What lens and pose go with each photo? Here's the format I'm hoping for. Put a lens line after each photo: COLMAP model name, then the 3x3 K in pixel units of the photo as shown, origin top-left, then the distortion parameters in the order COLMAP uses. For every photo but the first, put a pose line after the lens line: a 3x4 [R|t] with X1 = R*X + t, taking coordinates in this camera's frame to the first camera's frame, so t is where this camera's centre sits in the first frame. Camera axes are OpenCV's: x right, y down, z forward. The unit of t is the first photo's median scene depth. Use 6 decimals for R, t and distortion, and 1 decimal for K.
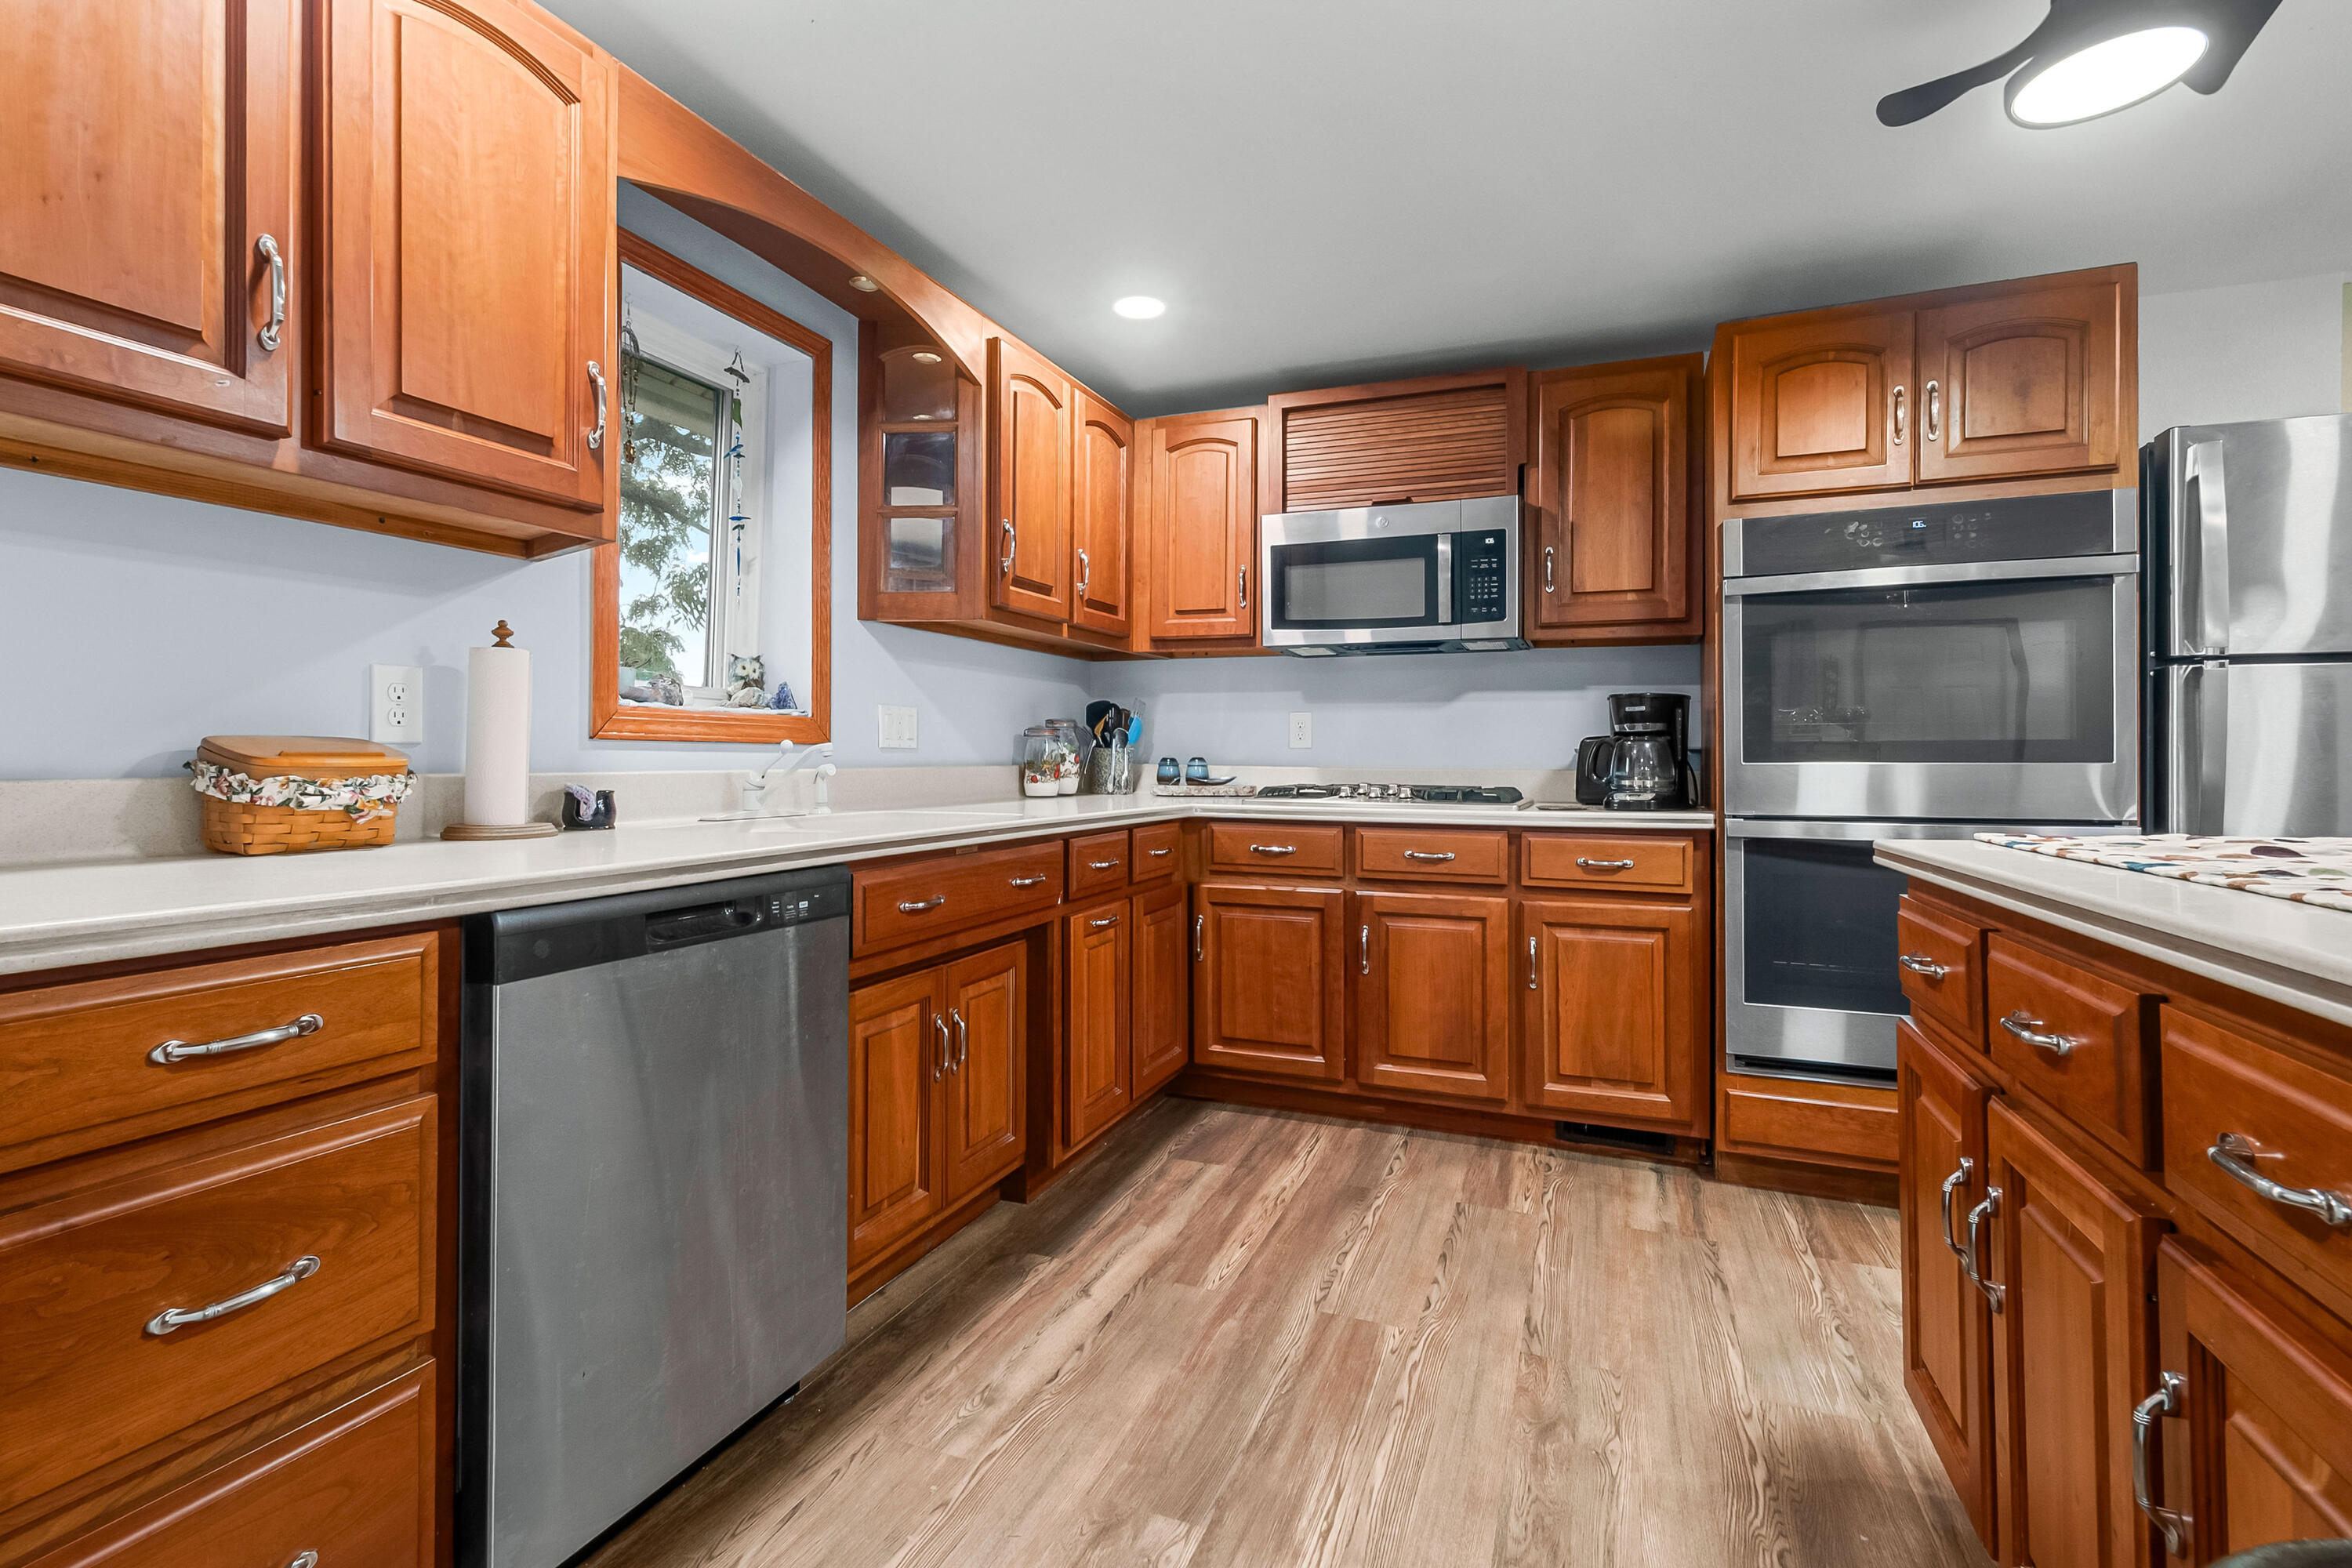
lens RADIAL K [[1087.8, 0, 1140.2], [0, 1087.8, 760.6], [0, 0, 1]] dist [0.000732, 0.000210]
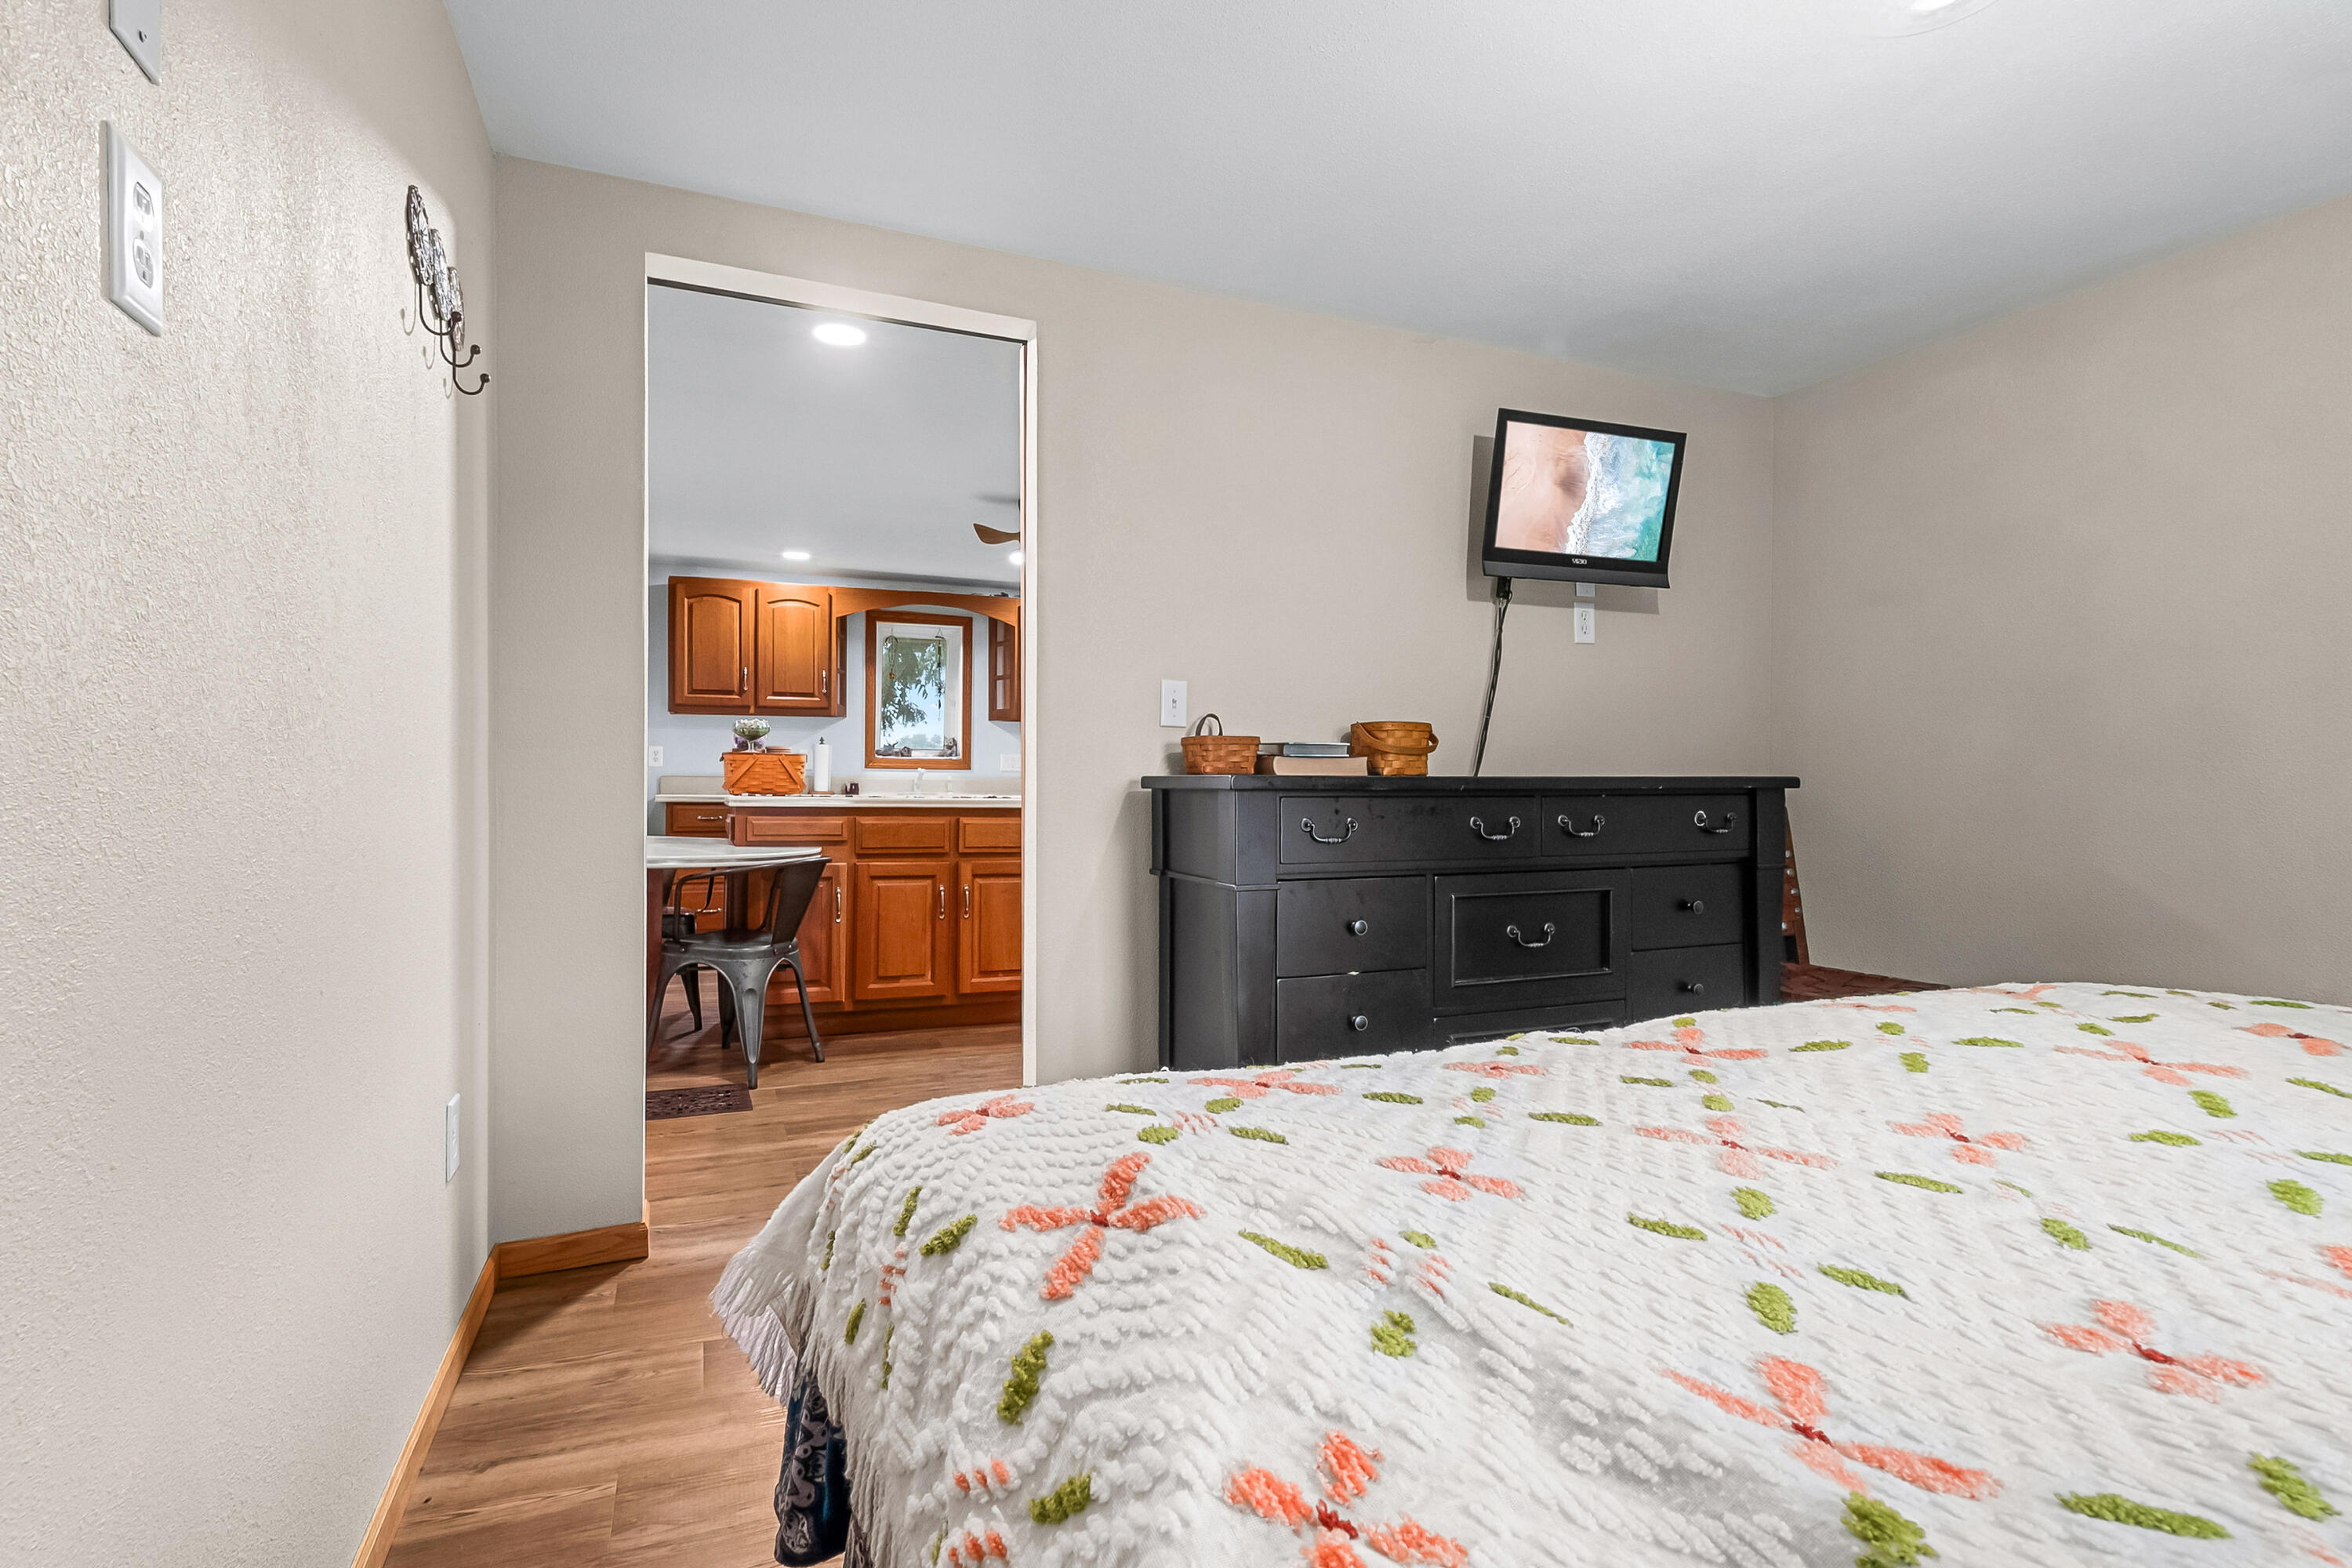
lens RADIAL K [[1087.8, 0, 1165.9], [0, 1087.8, 794.7], [0, 0, 1]] dist [0.000732, 0.000210]
pose [[0.717580, 0.014102, -0.696334, 2.262641], [-0.007916, 0.999896, 0.012092, 0.013510], [0.696431, -0.003165, 0.717616, -0.686627]]
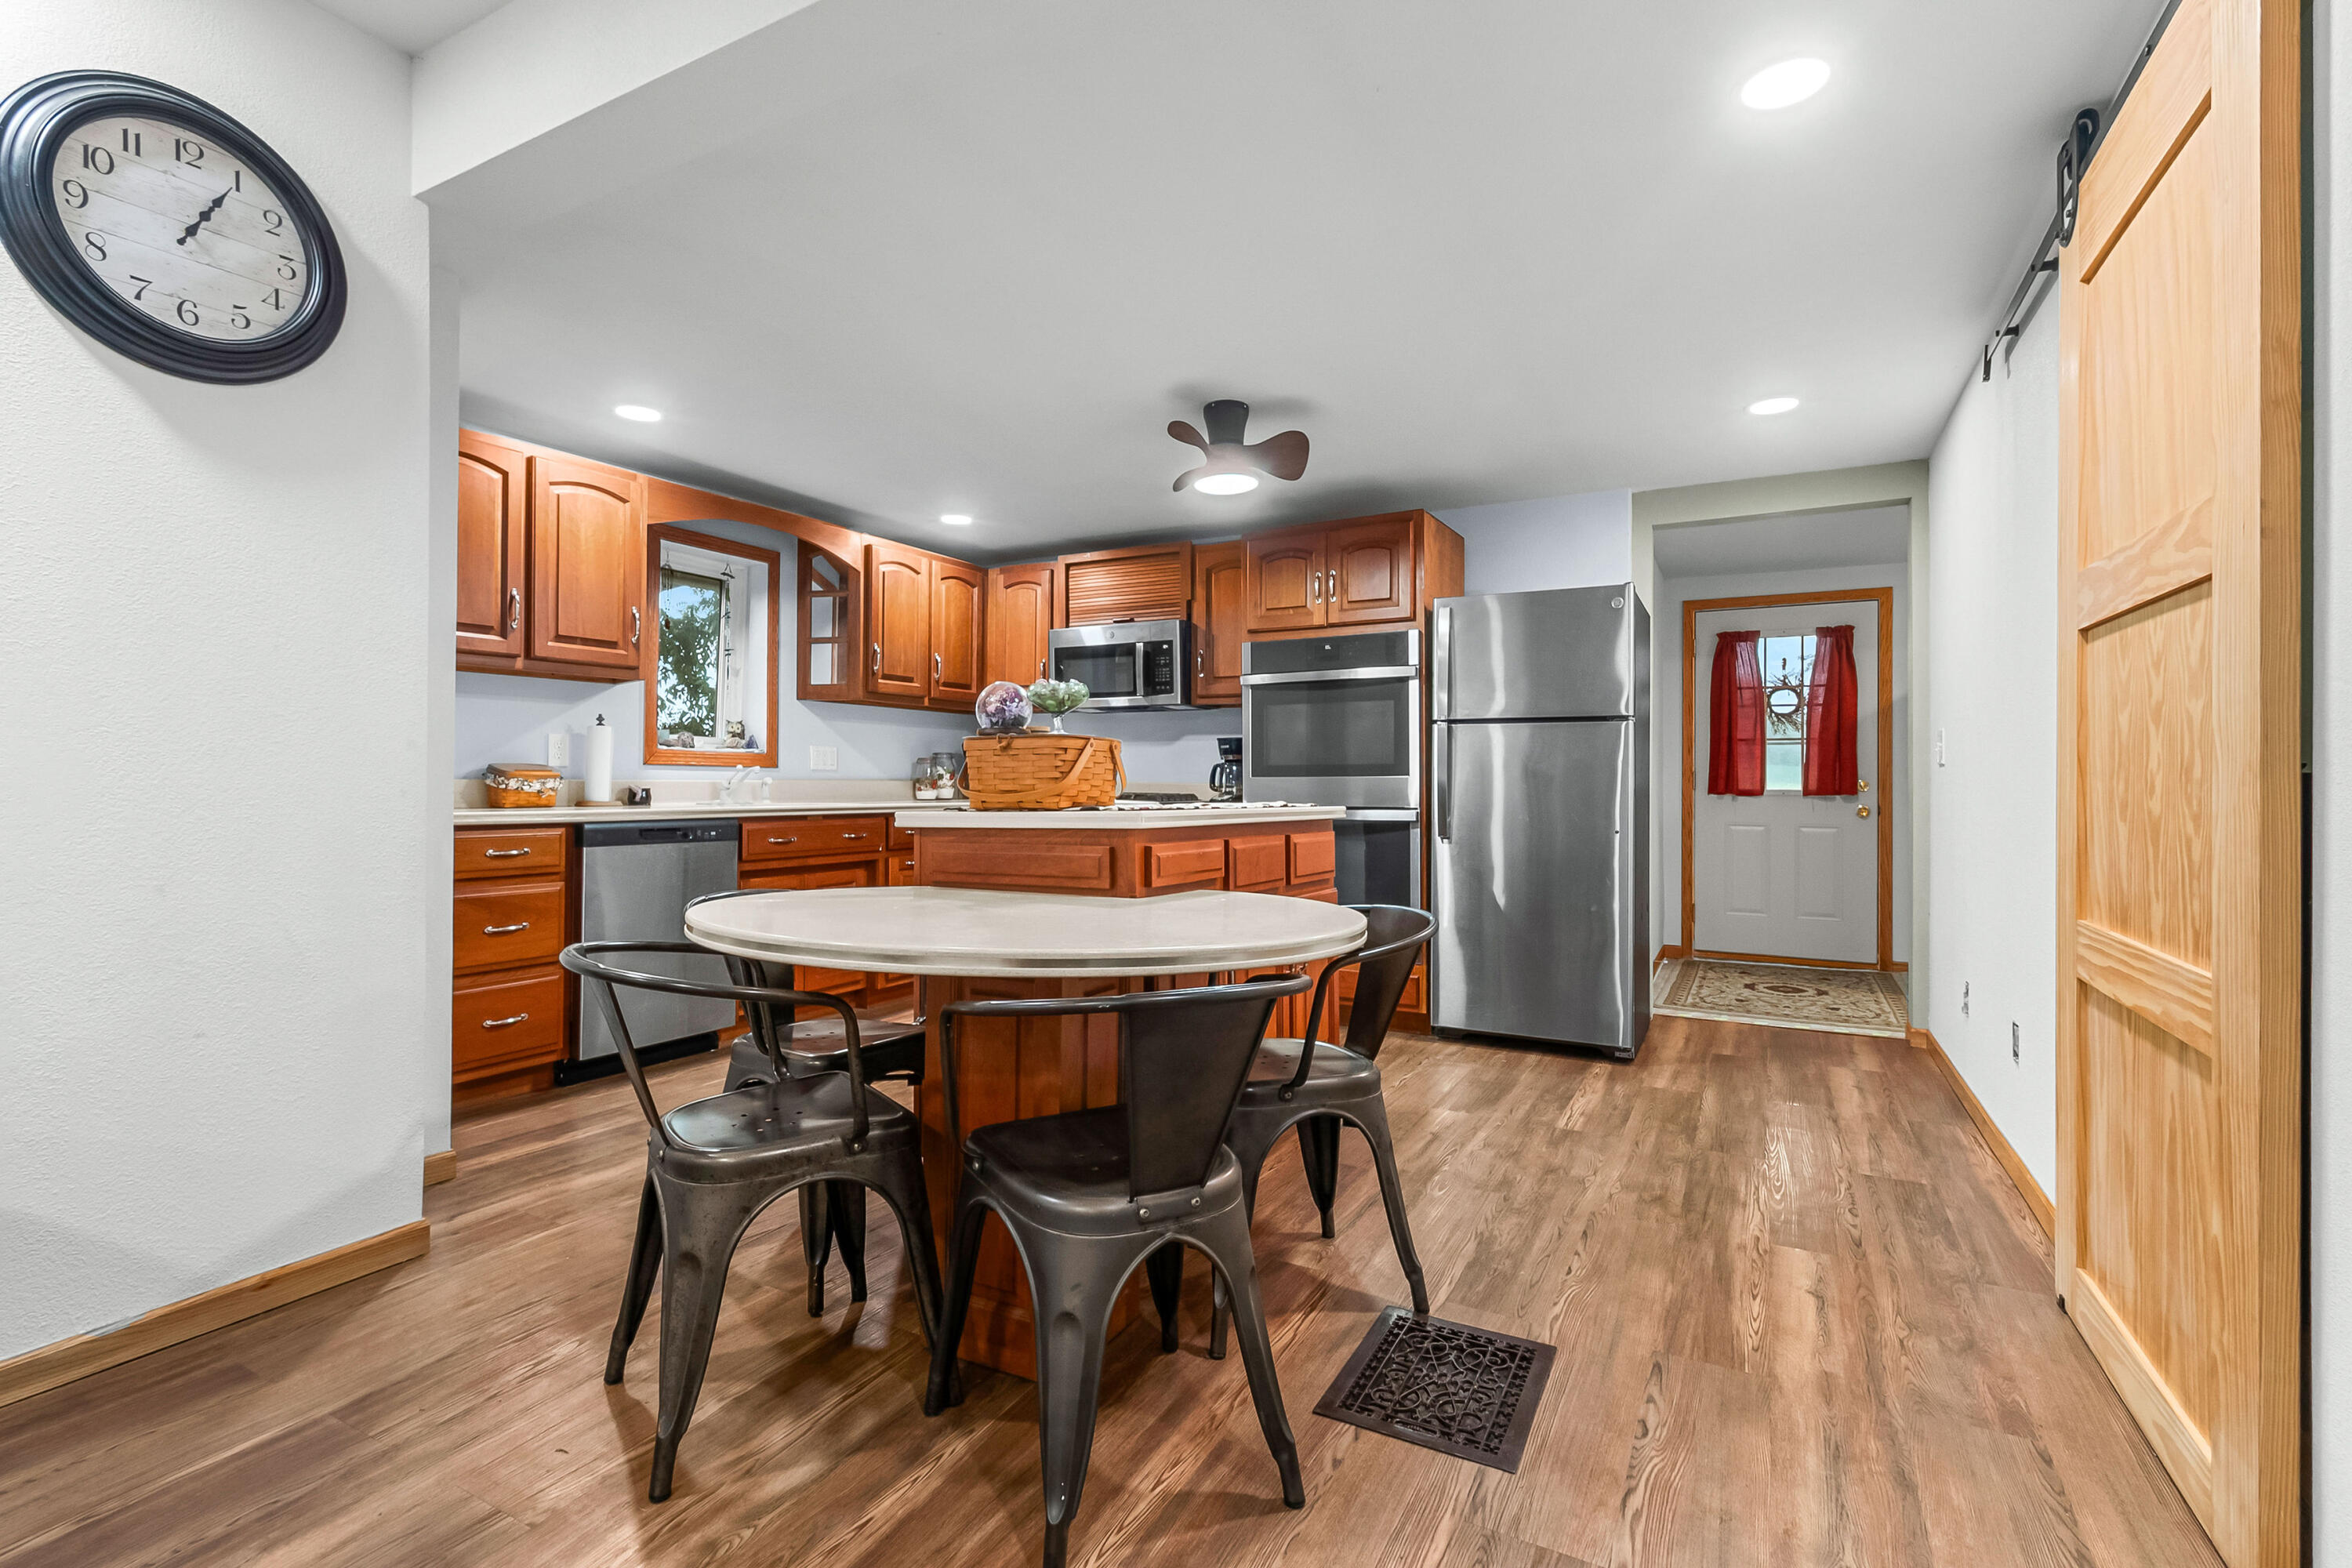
lens RADIAL K [[1087.8, 0, 1141.4], [0, 1087.8, 774.3], [0, 0, 1]] dist [0.000732, 0.000210]
pose [[0.992081, -0.000394, -0.125599, 0.668124], [-0.001101, 0.999929, -0.011830, 0.021160], [0.125595, 0.011875, 0.992010, -0.909453]]
